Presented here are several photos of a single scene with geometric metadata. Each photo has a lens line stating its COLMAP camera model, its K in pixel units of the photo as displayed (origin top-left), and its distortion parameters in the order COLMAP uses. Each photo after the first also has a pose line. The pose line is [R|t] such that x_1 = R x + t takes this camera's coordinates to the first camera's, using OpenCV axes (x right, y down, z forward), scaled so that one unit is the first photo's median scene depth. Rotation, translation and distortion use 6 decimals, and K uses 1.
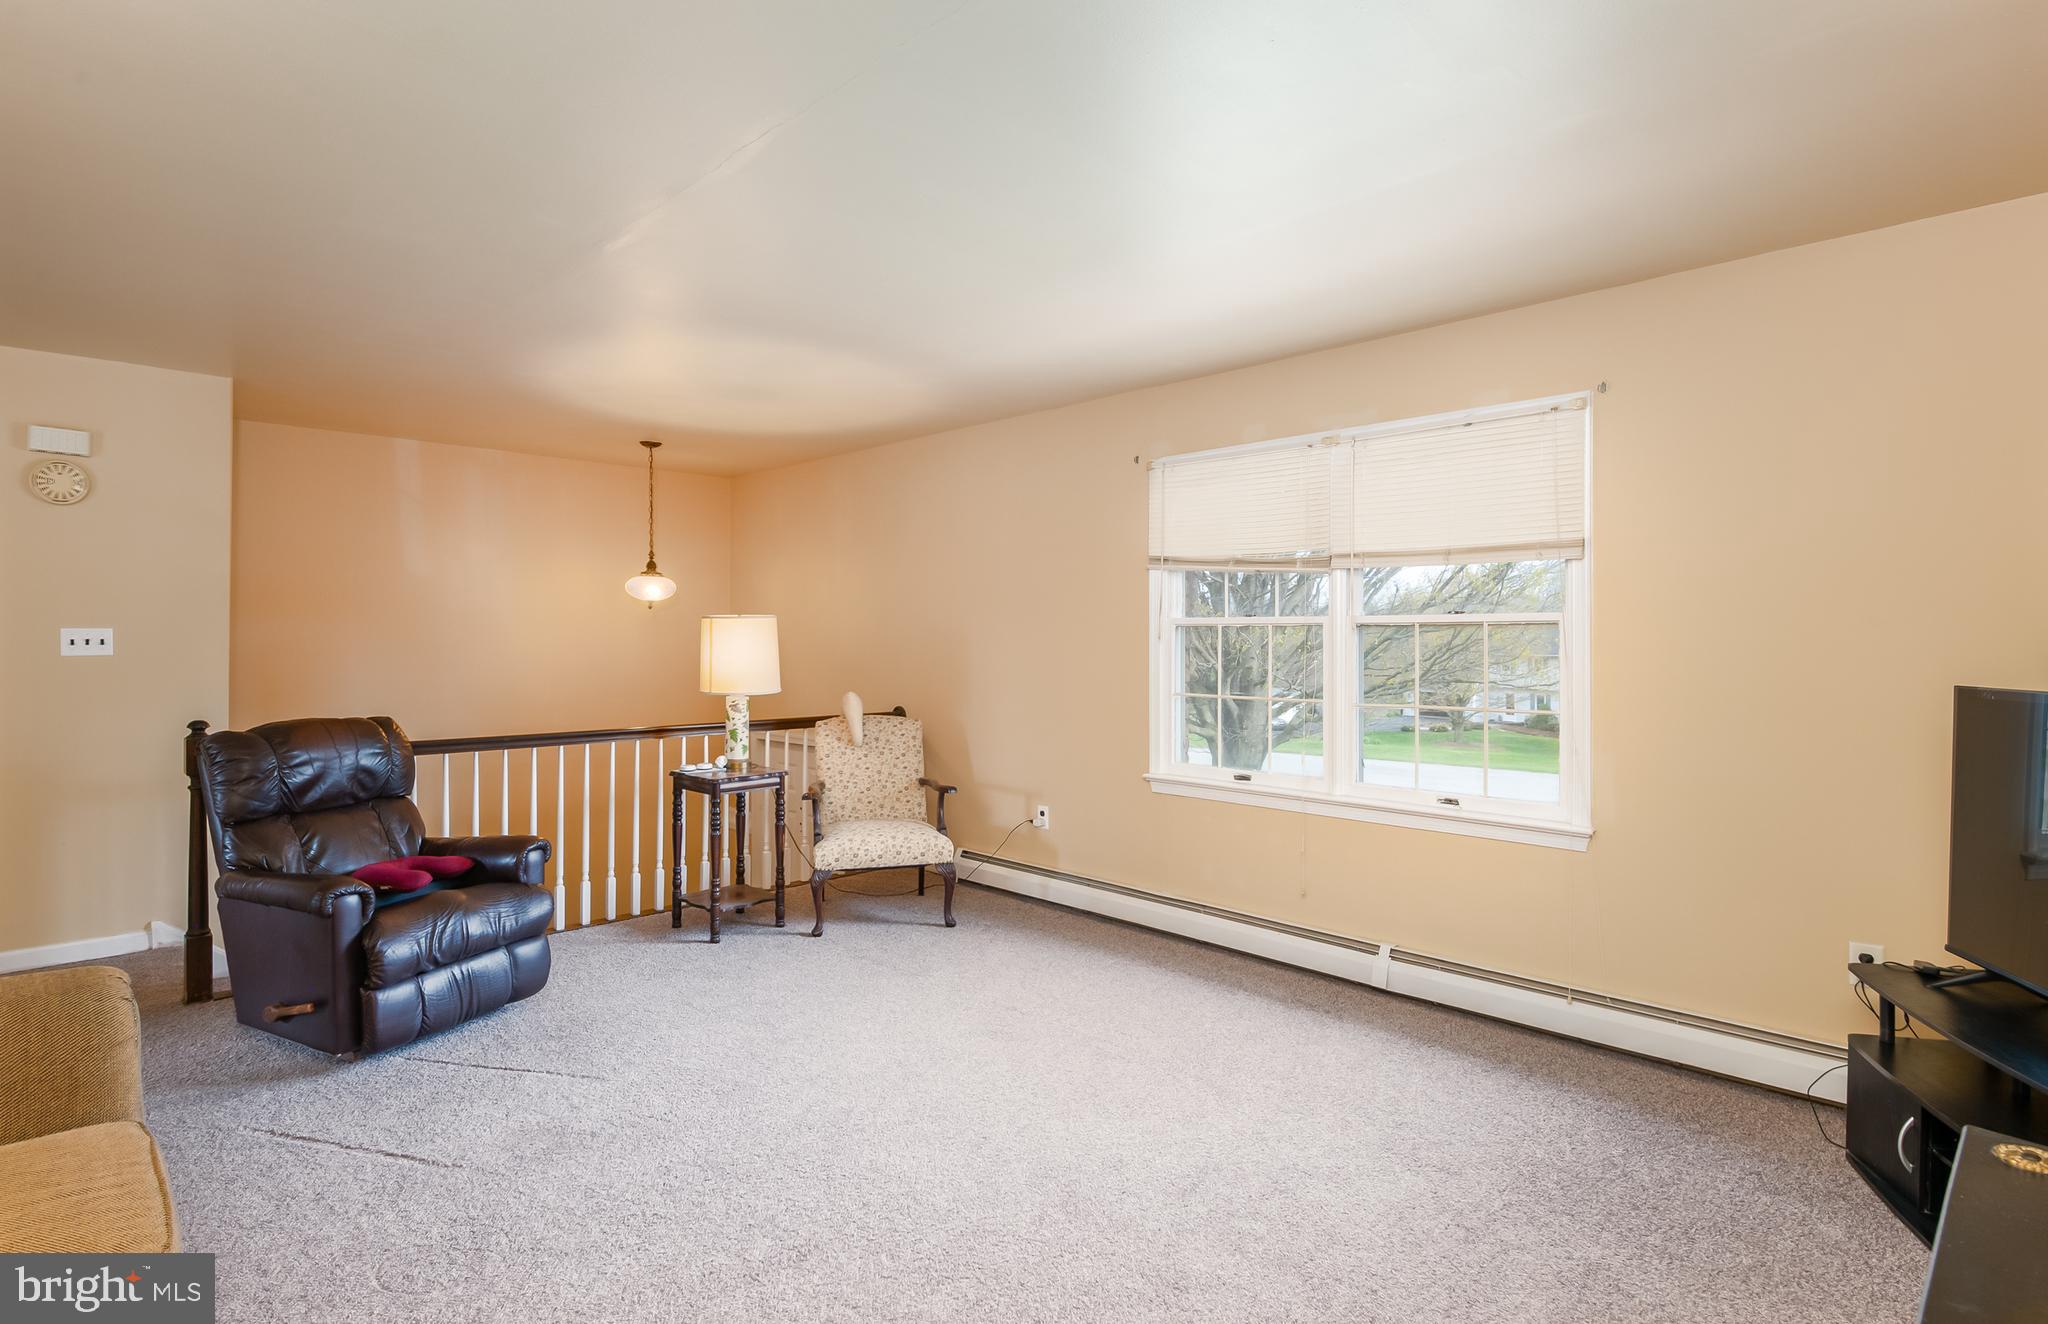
lens RADIAL K [[1036.7, 0, 1023.1], [0, 1036.7, 649.1], [0, 0, 1]] dist [-0.000024, -0.000104]
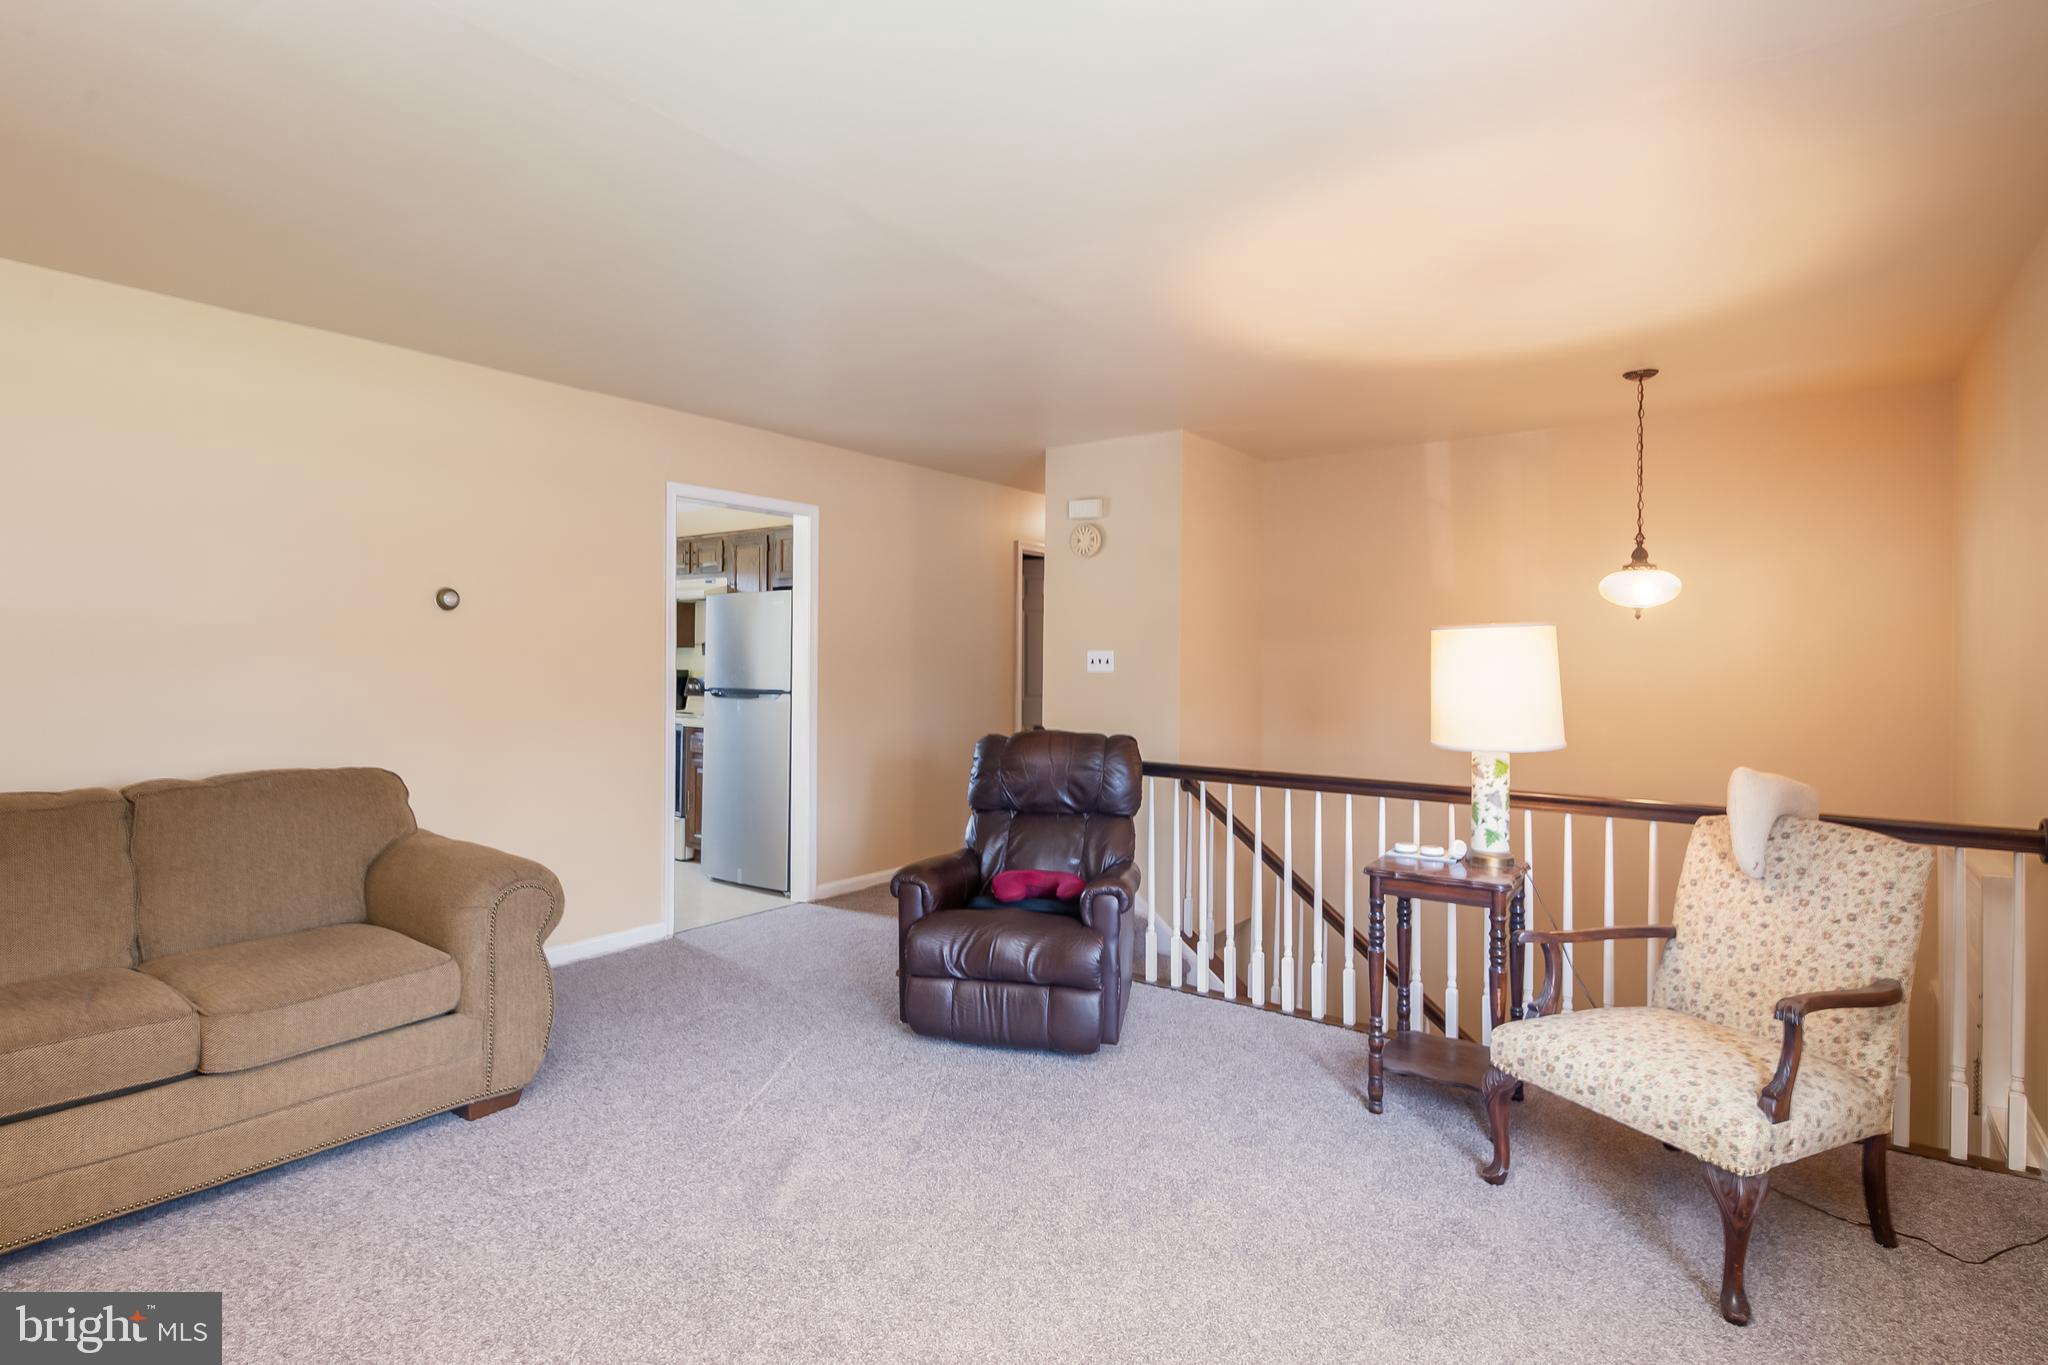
lens RADIAL K [[1023.9, 0, 1024.5], [0, 1023.9, 674.6], [0, 0, 1]] dist [-0.001570, -0.003806]
pose [[0.139222, 0.016047, -0.990131, 0.302206], [-0.017271, 0.999756, 0.013775, -0.005444], [0.990111, 0.015183, 0.139465, 0.624862]]
